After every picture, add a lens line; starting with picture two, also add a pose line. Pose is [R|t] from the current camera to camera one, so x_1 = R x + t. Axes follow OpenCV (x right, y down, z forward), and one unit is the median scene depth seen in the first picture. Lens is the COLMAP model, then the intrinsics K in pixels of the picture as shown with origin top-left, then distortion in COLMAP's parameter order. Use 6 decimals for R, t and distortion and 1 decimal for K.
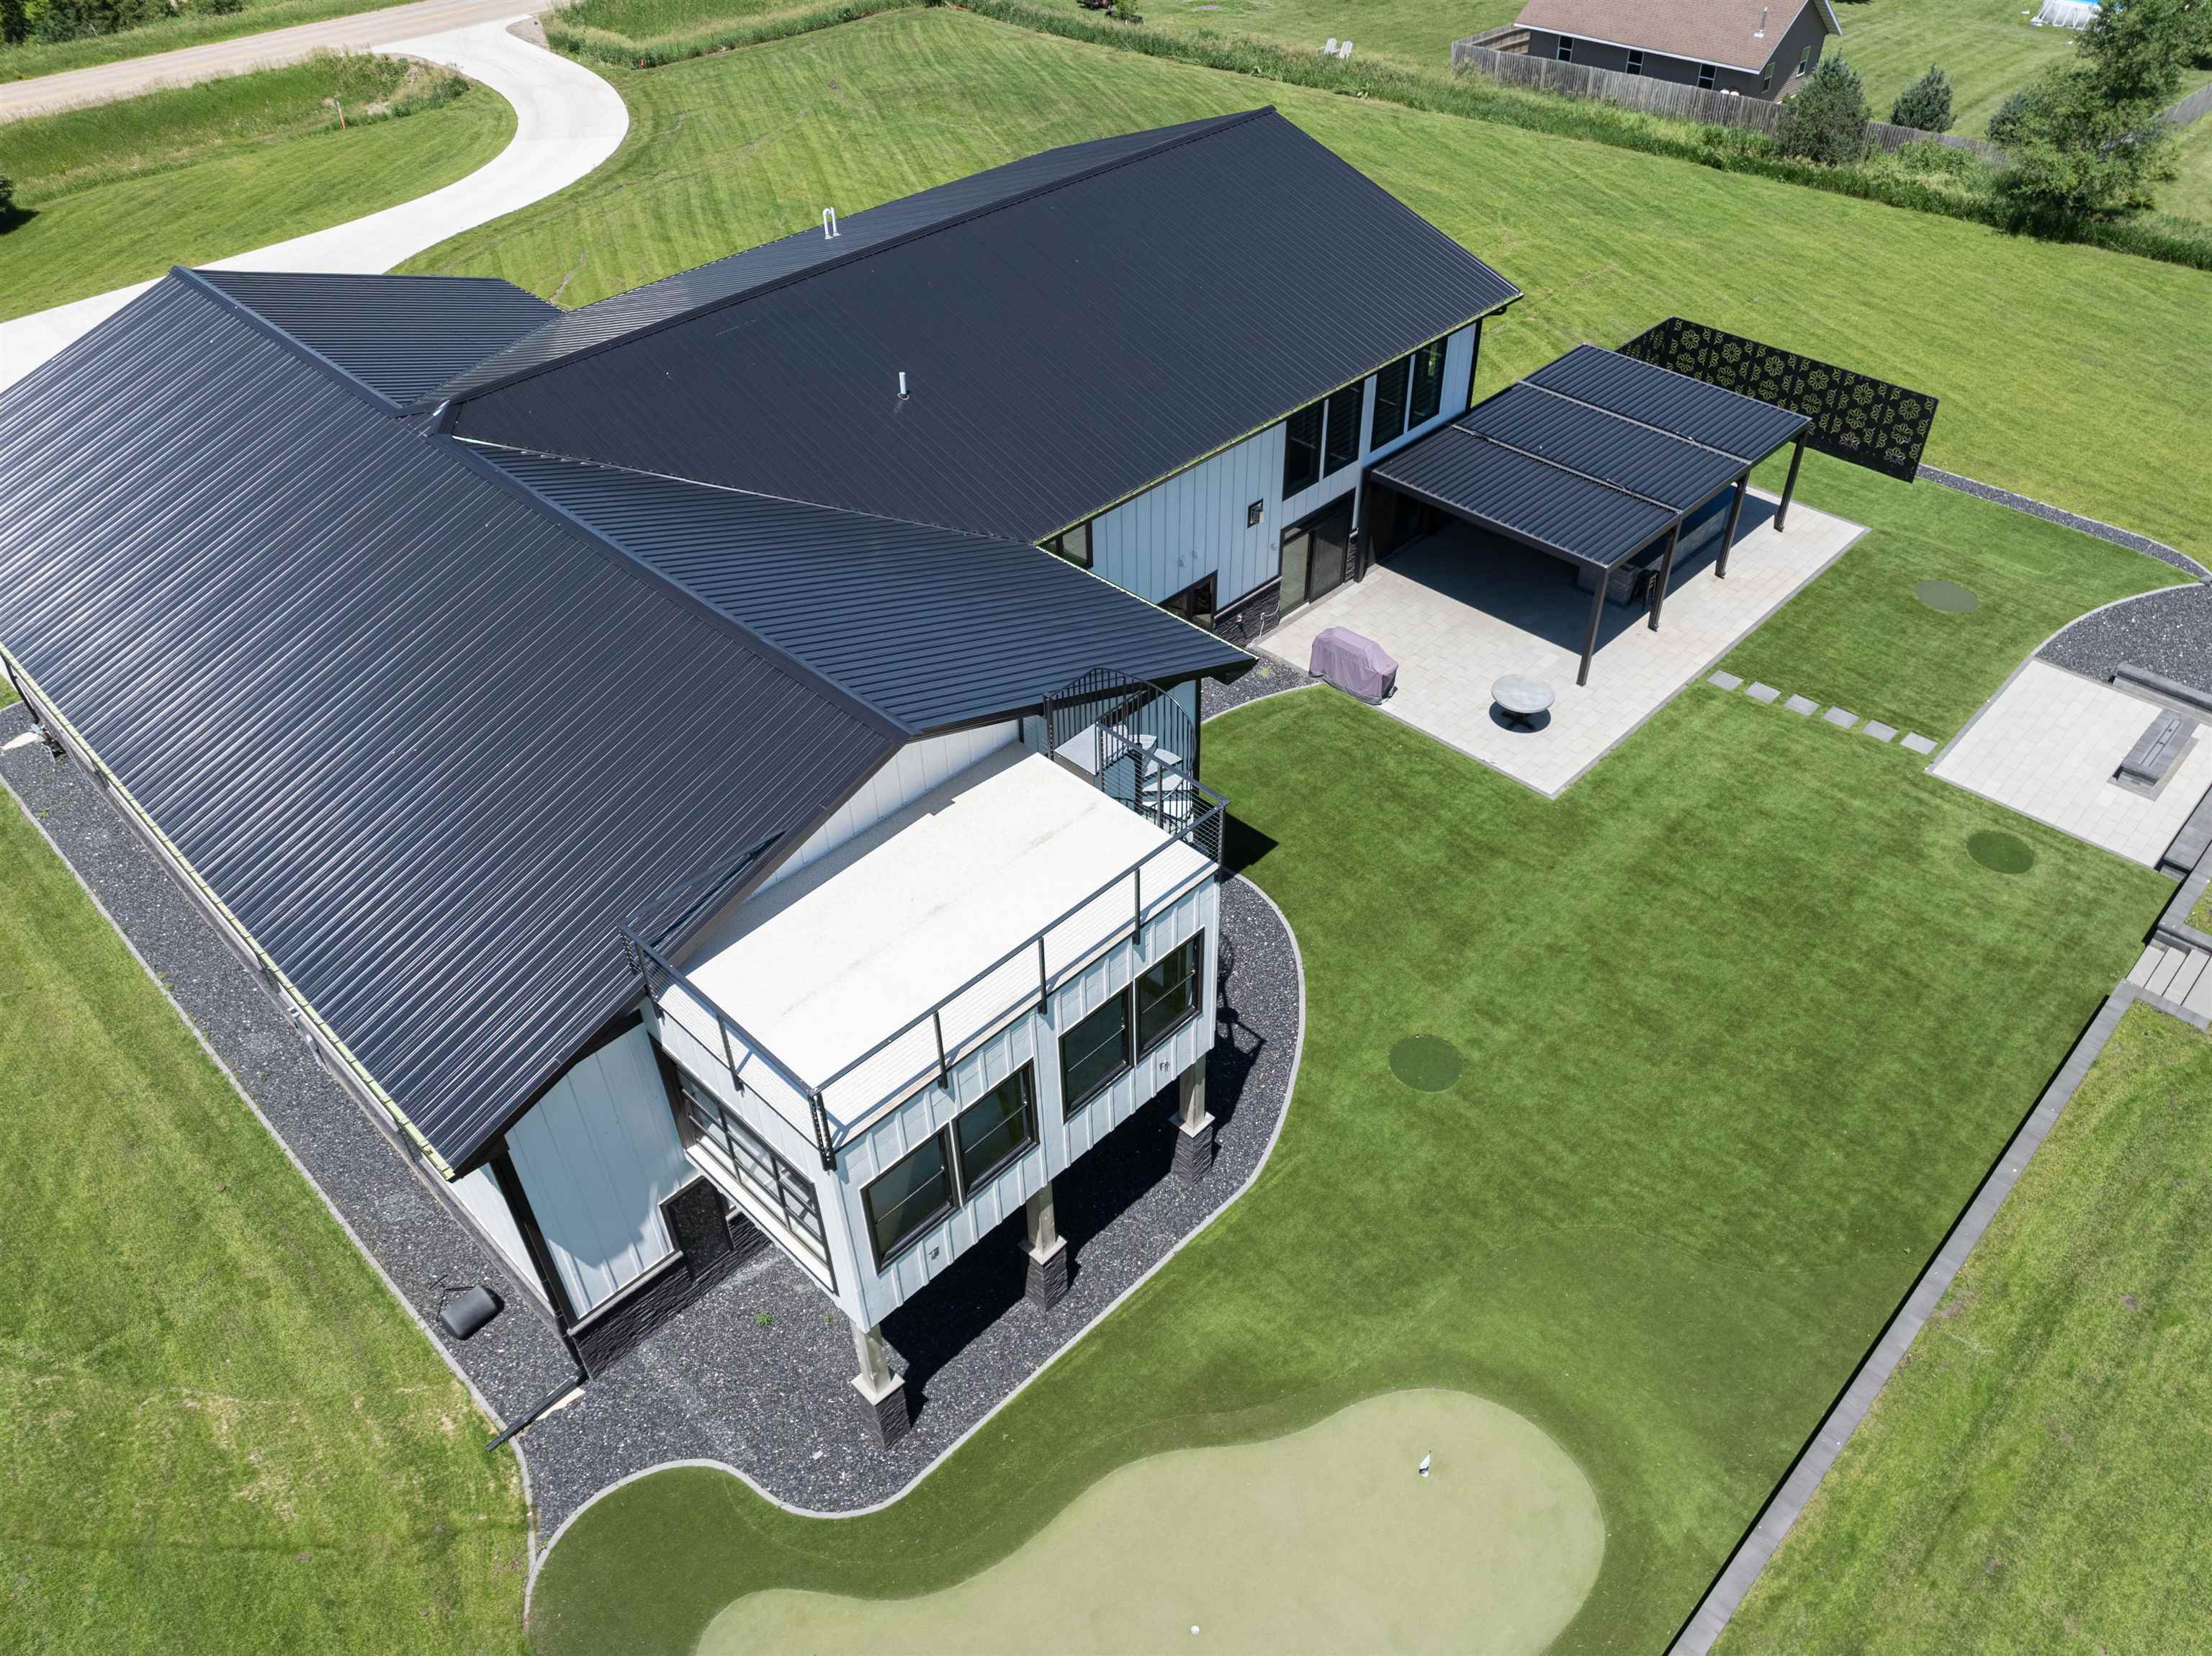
lens RADIAL K [[1605.7, 0, 1118.2], [0, 1605.7, 821.2], [0, 0, 1]] dist [-0.042716, 0.012629]
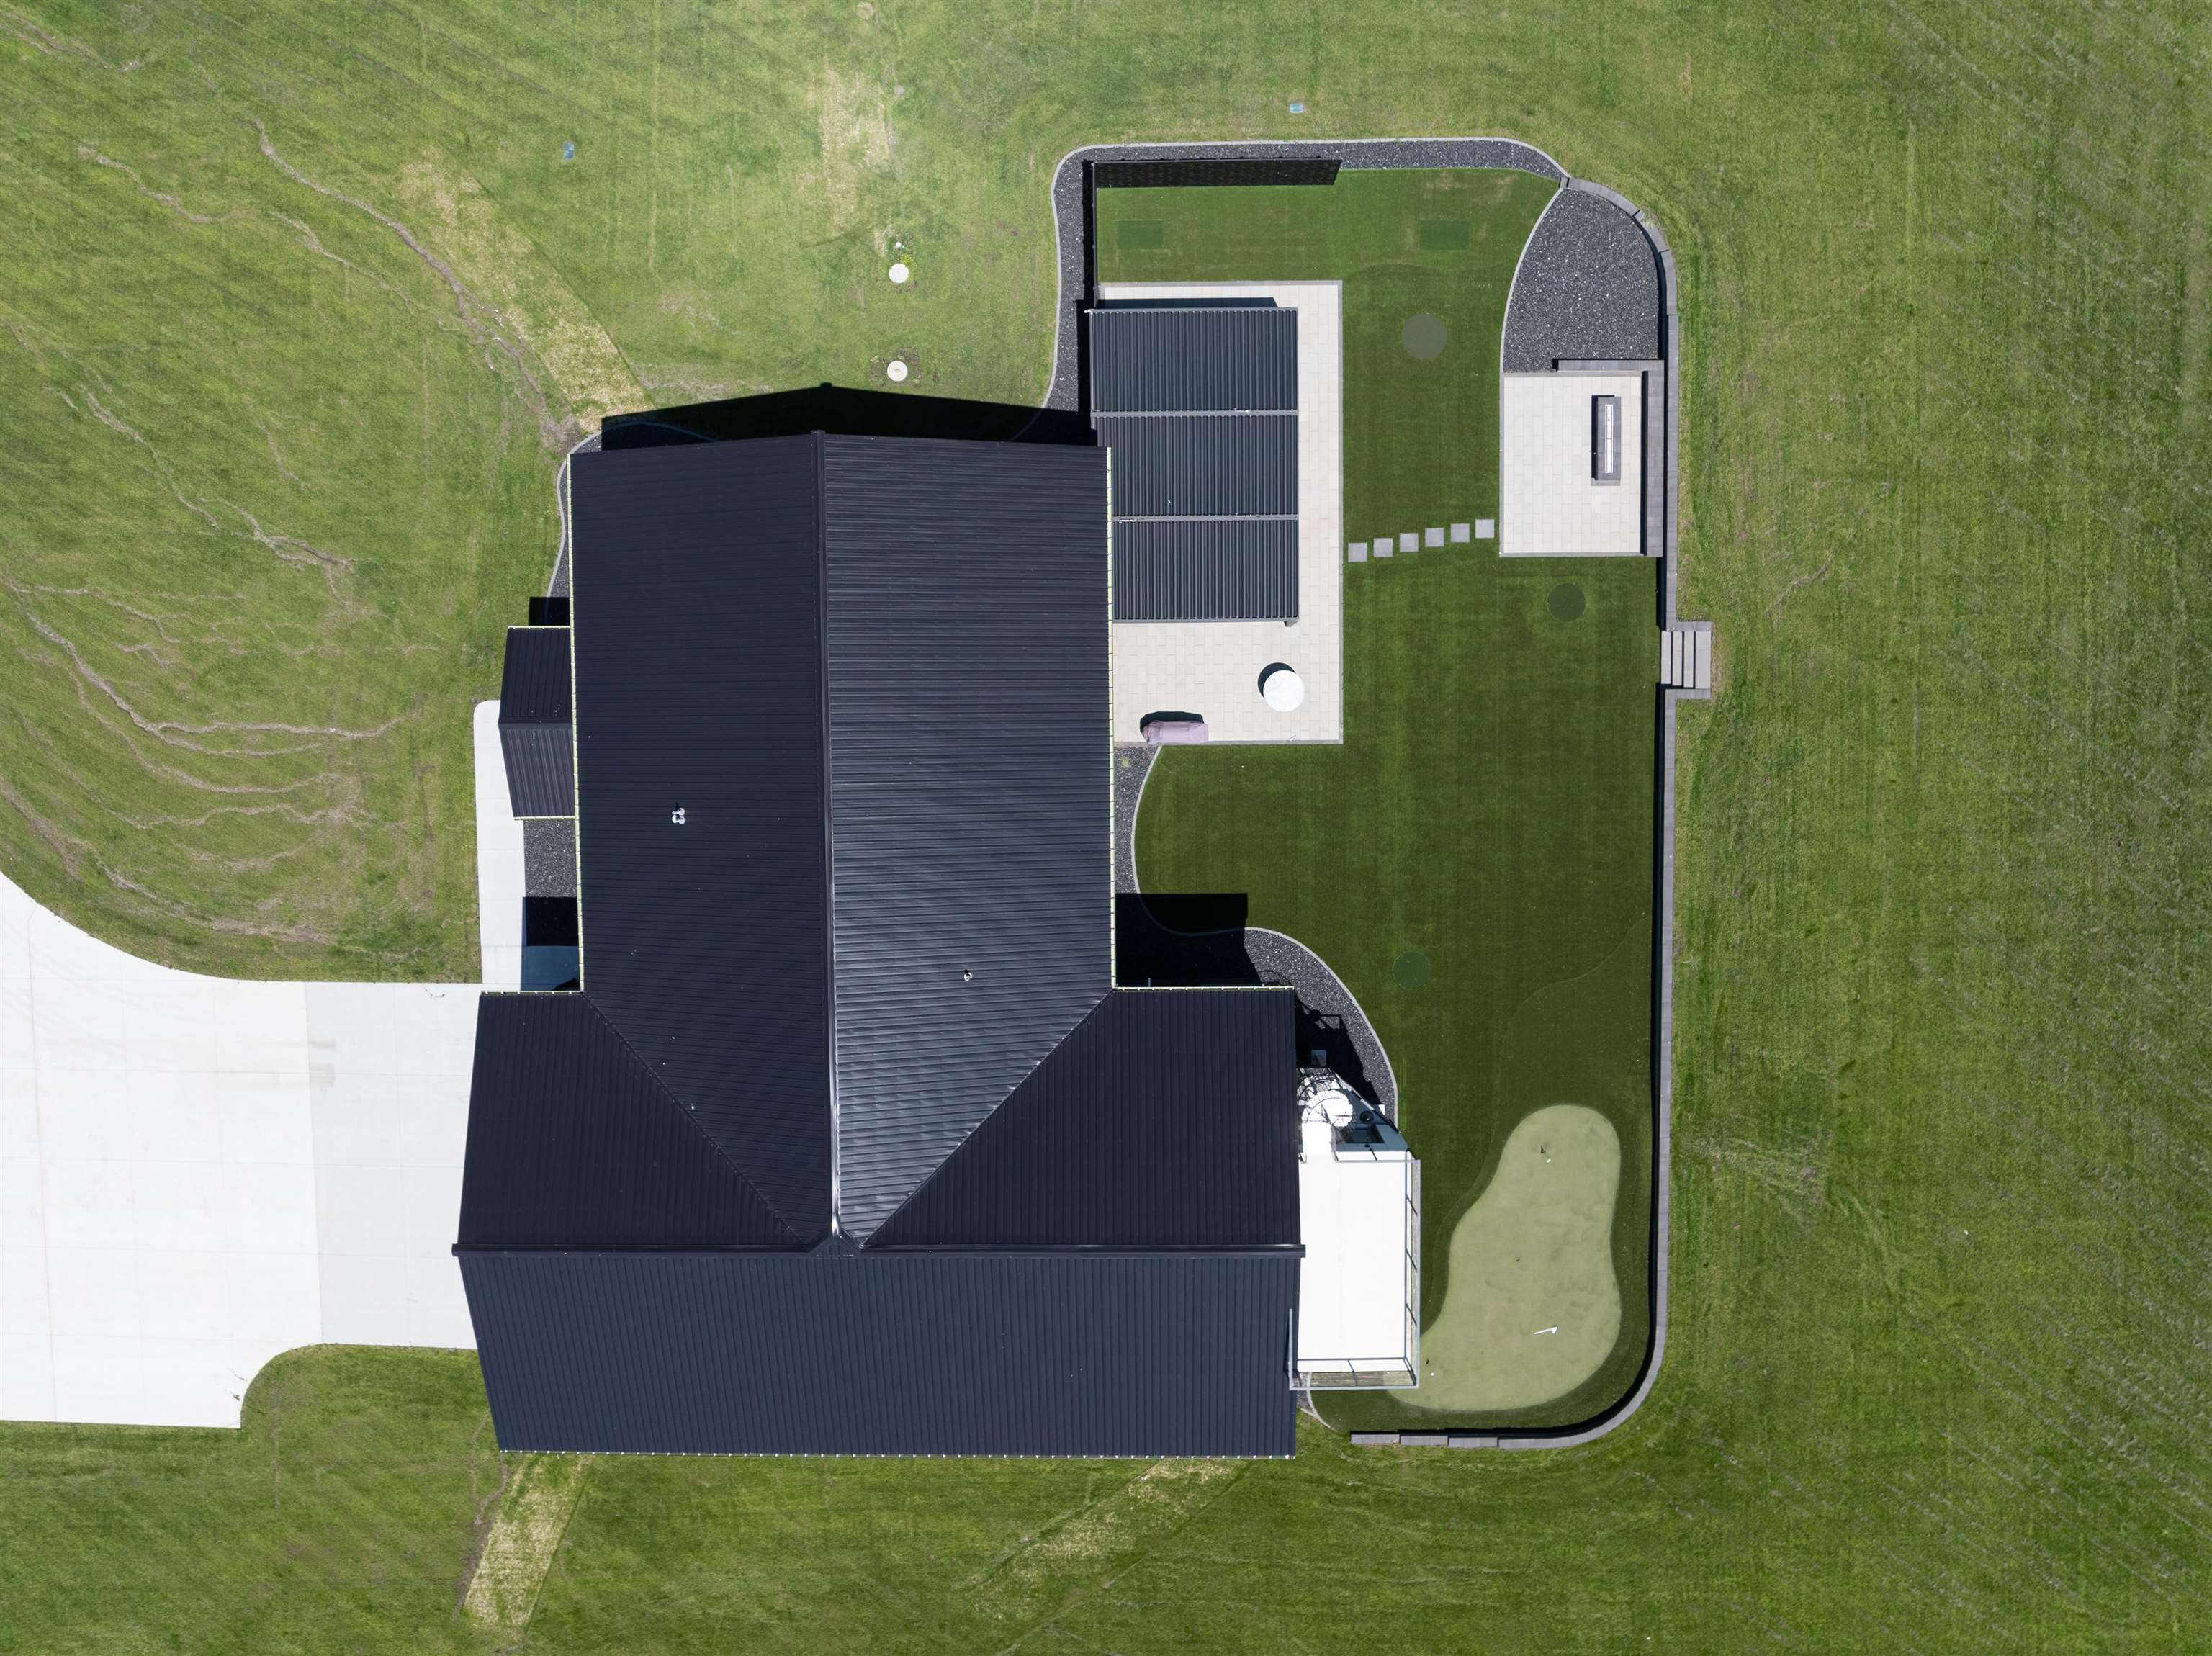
lens RADIAL K [[1605.7, 0, 1111.9], [0, 1605.7, 820.2], [0, 0, 1]] dist [-0.042716, 0.012629]
pose [[0.709869, -0.703051, -0.042495, 0.136146], [0.461750, 0.418971, 0.781825, -1.525666], [-0.531859, -0.574615, 0.622048, 0.081956]]
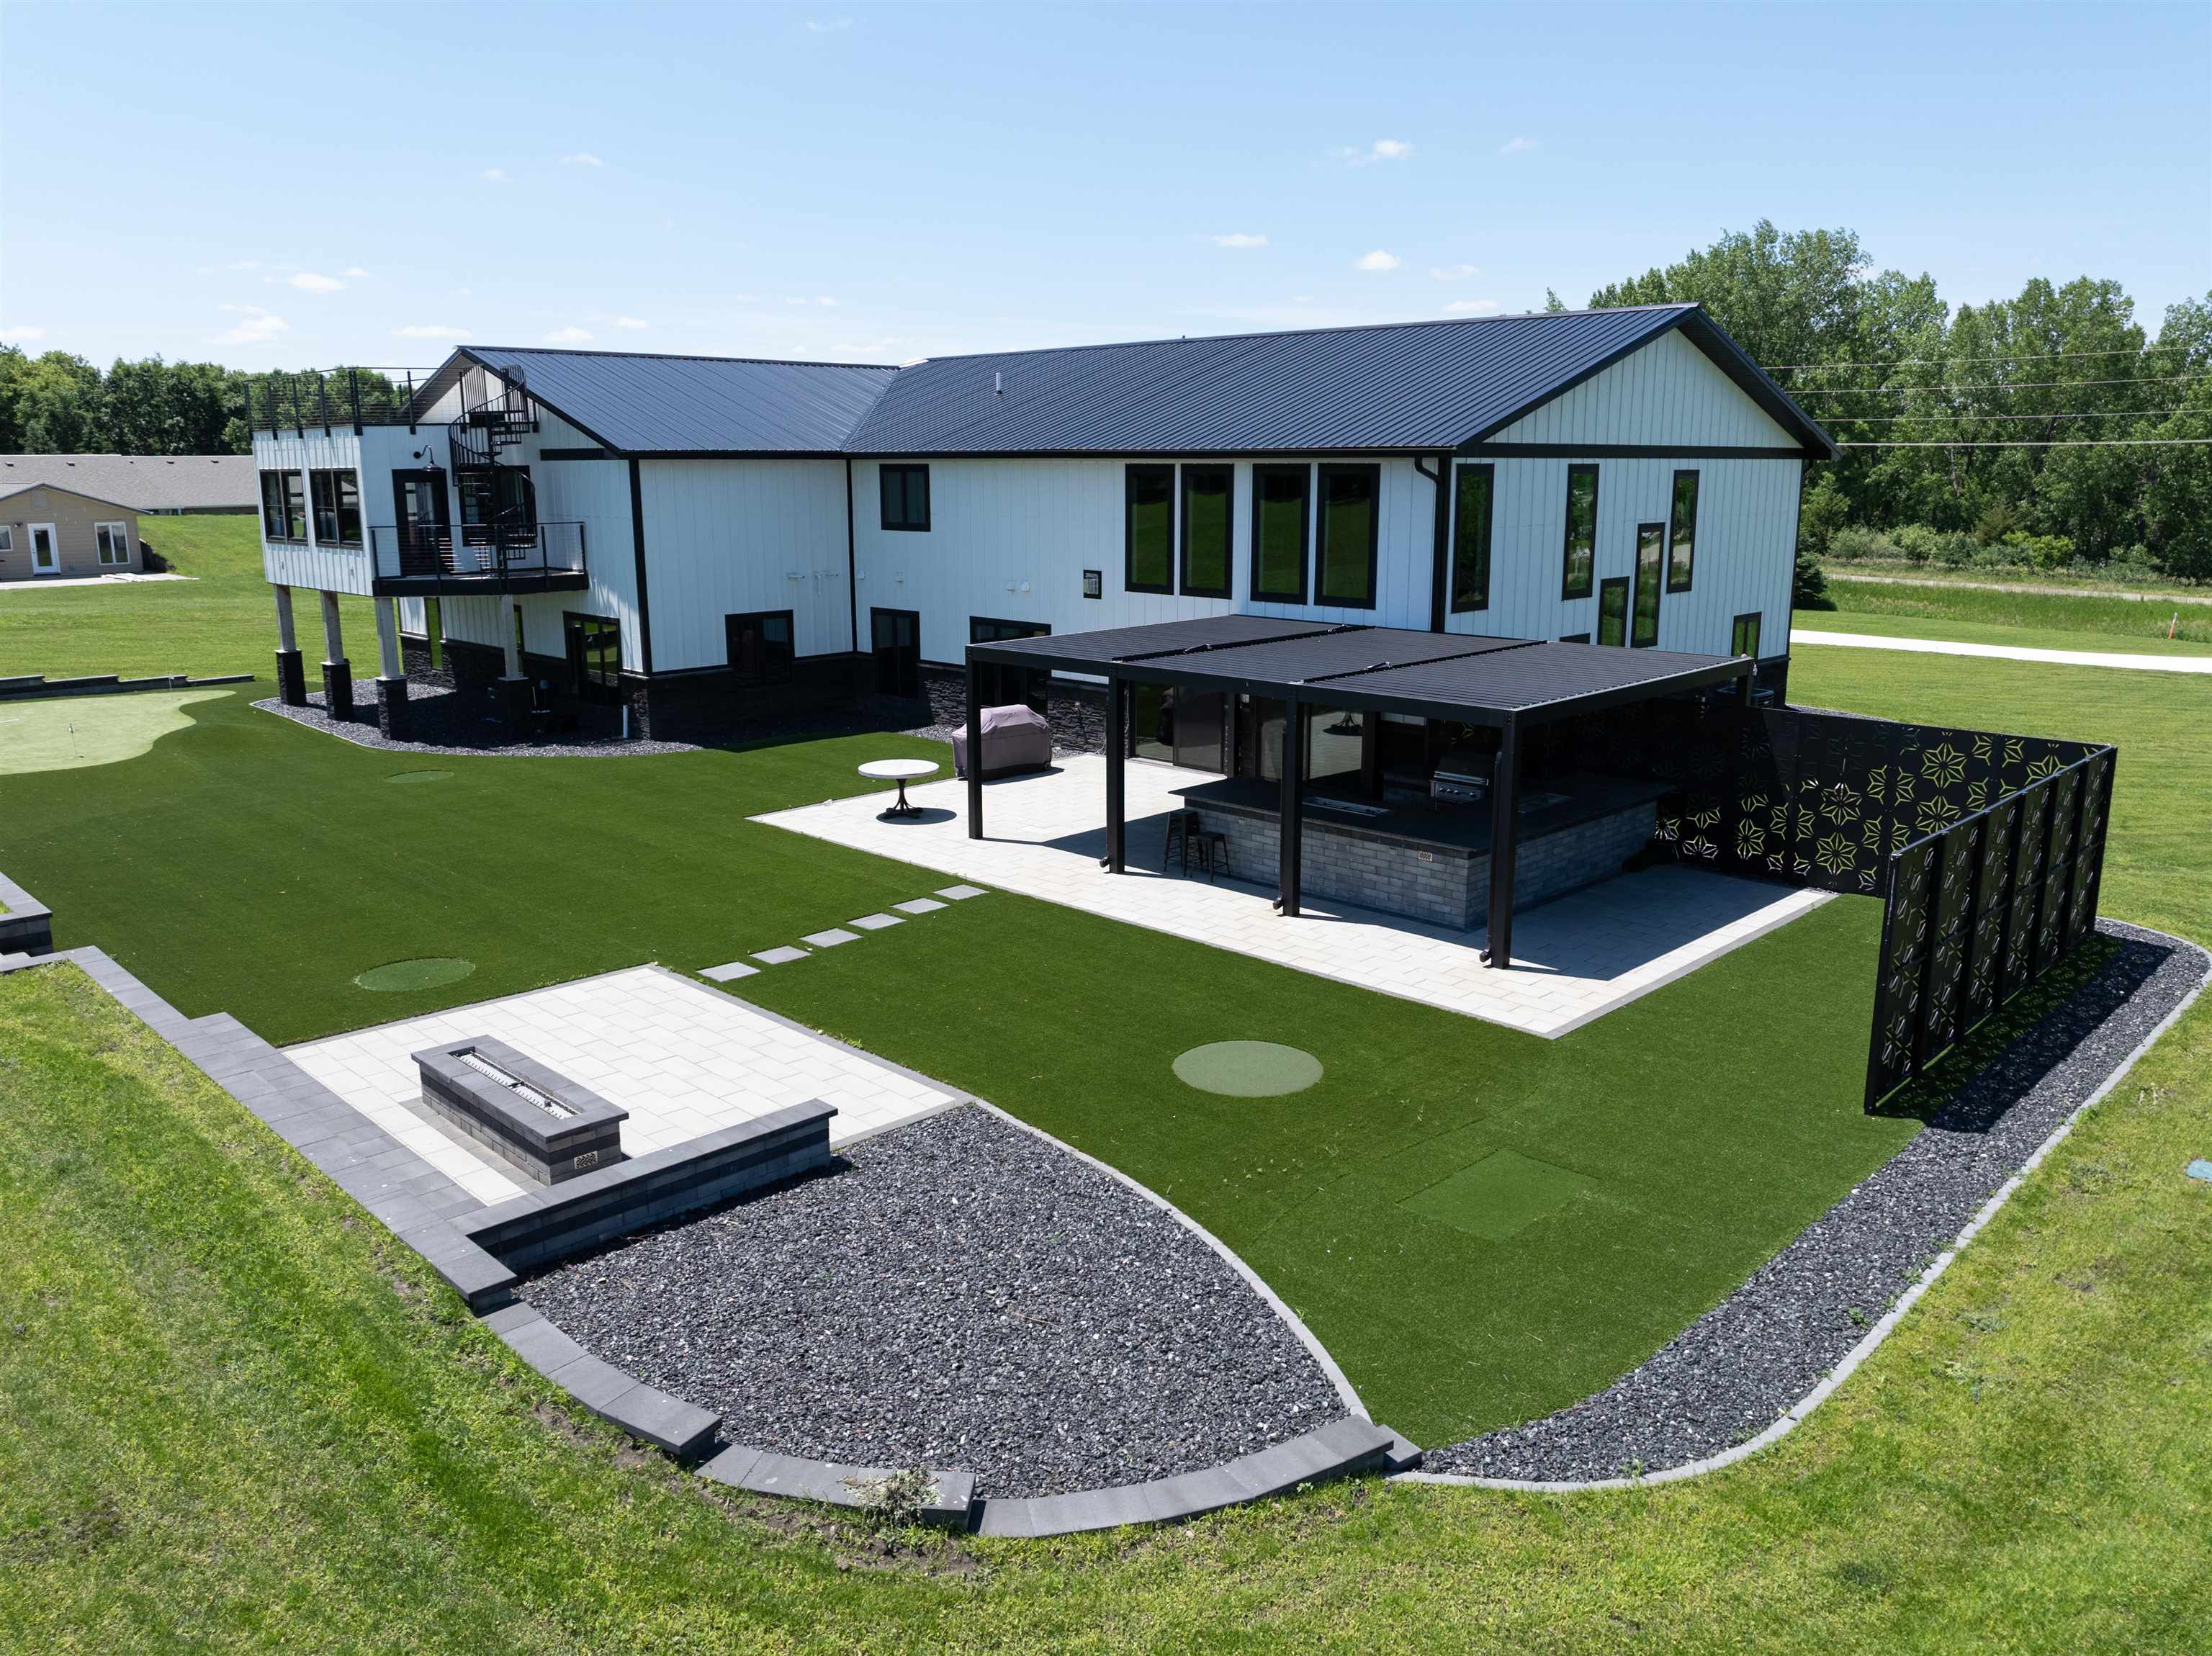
lens RADIAL K [[1605.7, 0, 1117.7], [0, 1605.7, 814.7], [0, 0, 1]] dist [-0.042716, 0.012629]
pose [[-0.002430, 0.230091, -0.973166, 1.204793], [-0.646115, 0.742399, 0.177143, -0.319934], [0.763236, 0.629208, 0.146861, 1.155968]]
